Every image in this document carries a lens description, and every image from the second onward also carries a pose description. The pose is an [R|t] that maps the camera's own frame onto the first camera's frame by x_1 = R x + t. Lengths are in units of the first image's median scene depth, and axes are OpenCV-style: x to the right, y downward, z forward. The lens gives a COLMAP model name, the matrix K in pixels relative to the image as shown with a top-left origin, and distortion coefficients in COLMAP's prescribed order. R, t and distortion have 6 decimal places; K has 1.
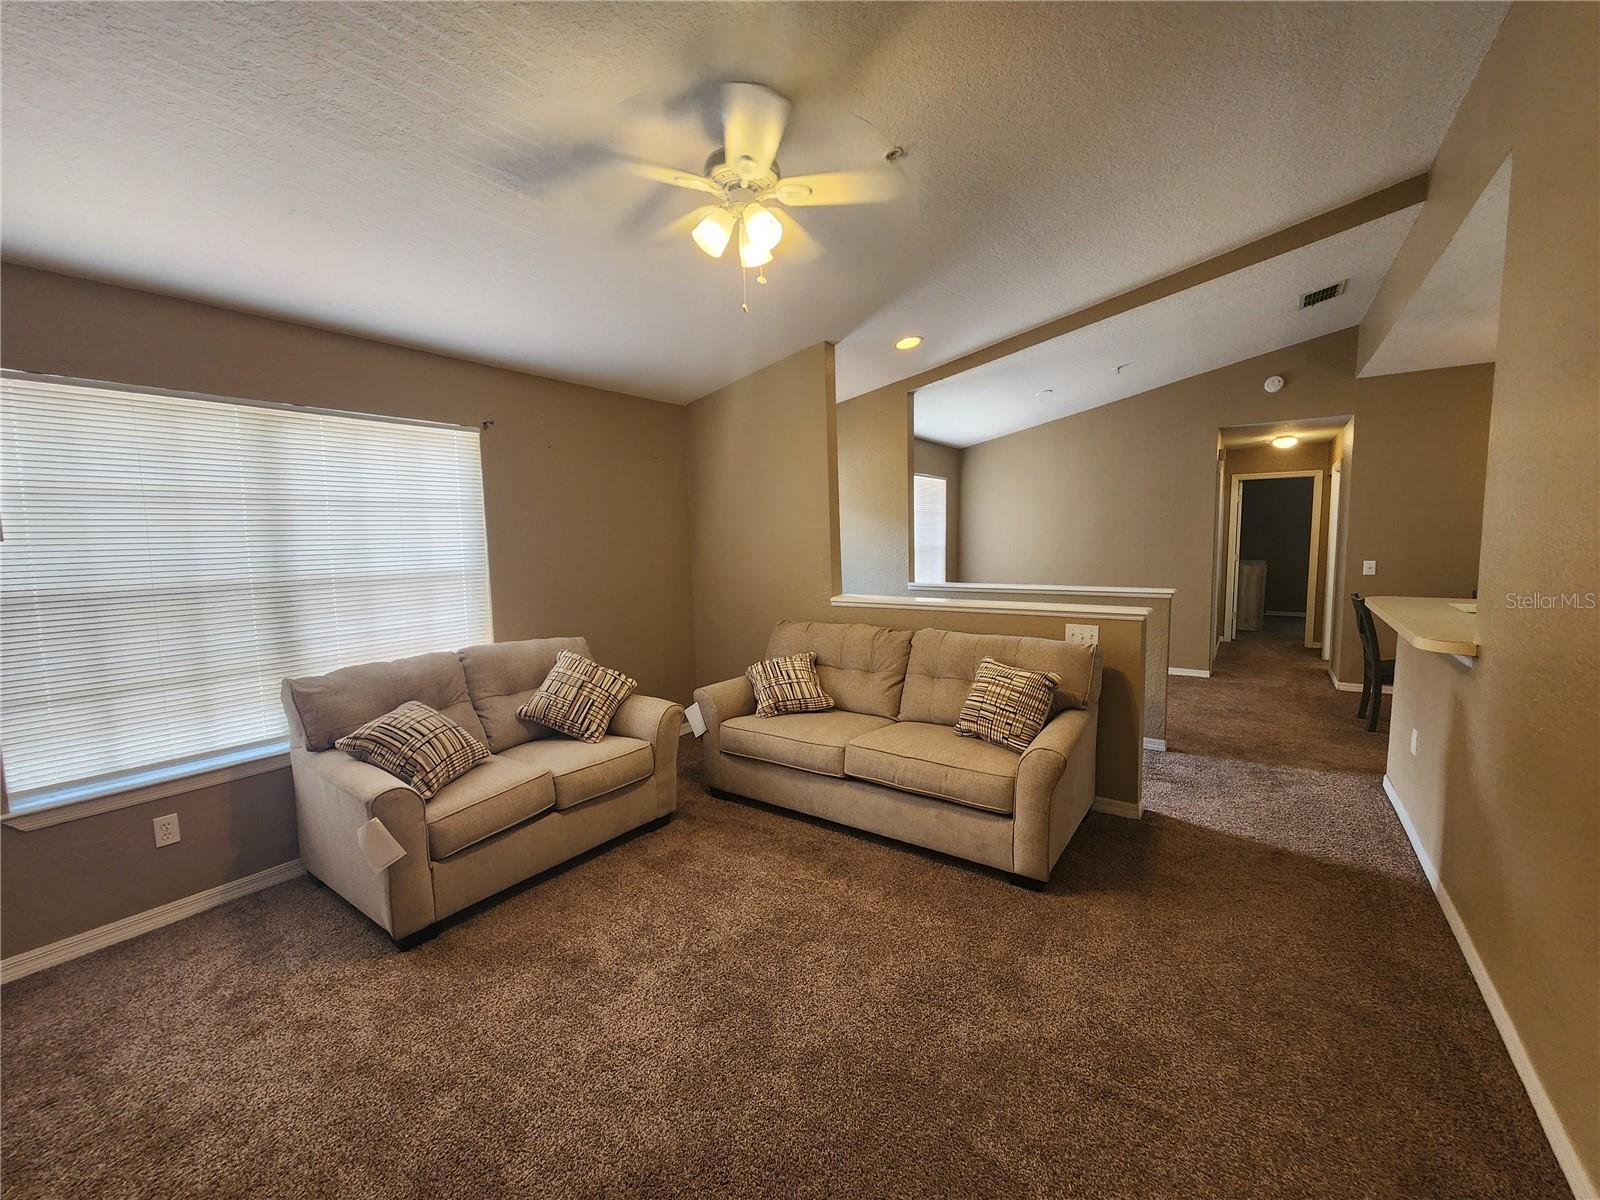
lens RADIAL K [[643.4, 0, 801.7], [0, 643.4, 592.5], [0, 0, 1]] dist [0.000738, 0.000040]
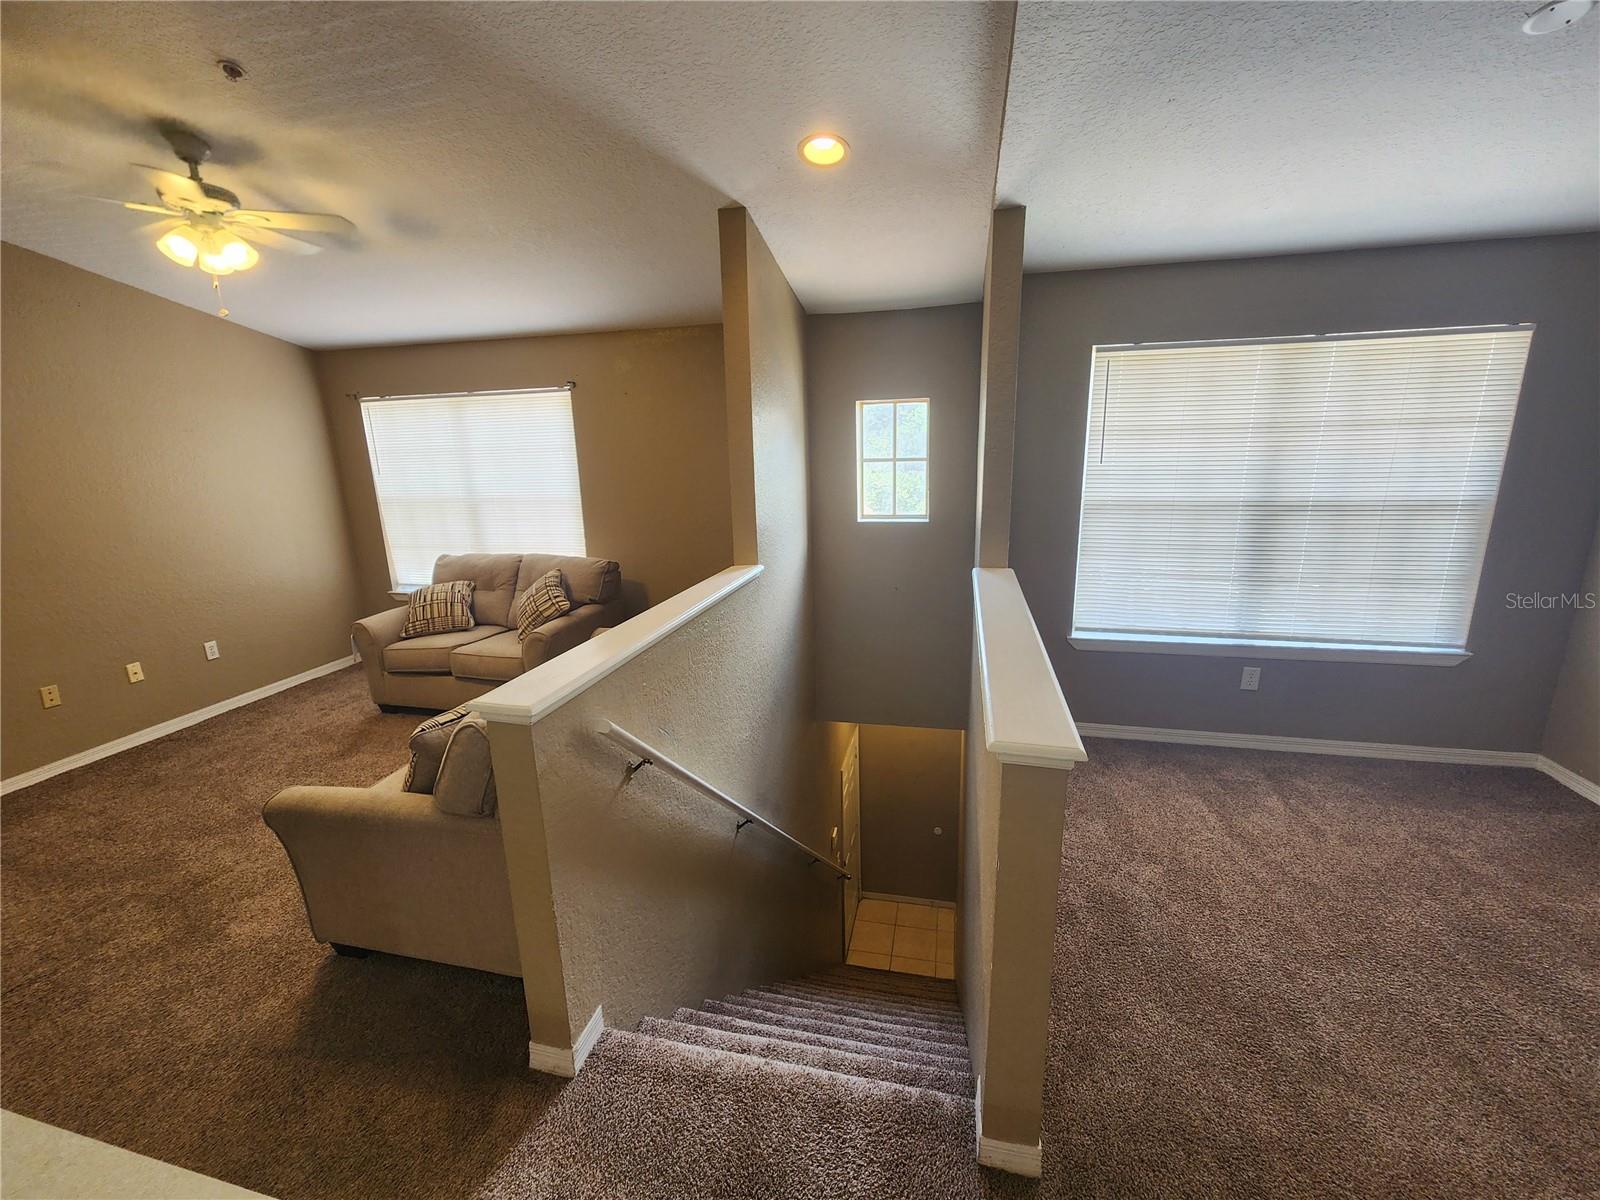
lens RADIAL K [[643.4, 0, 801.7], [0, 643.4, 592.5], [0, 0, 1]] dist [0.000738, 0.000040]
pose [[0.373222, 0.217914, -0.901787, 1.107241], [-0.066310, 0.975803, 0.208356, -0.183557], [0.925369, -0.017966, 0.378640, 1.117127]]
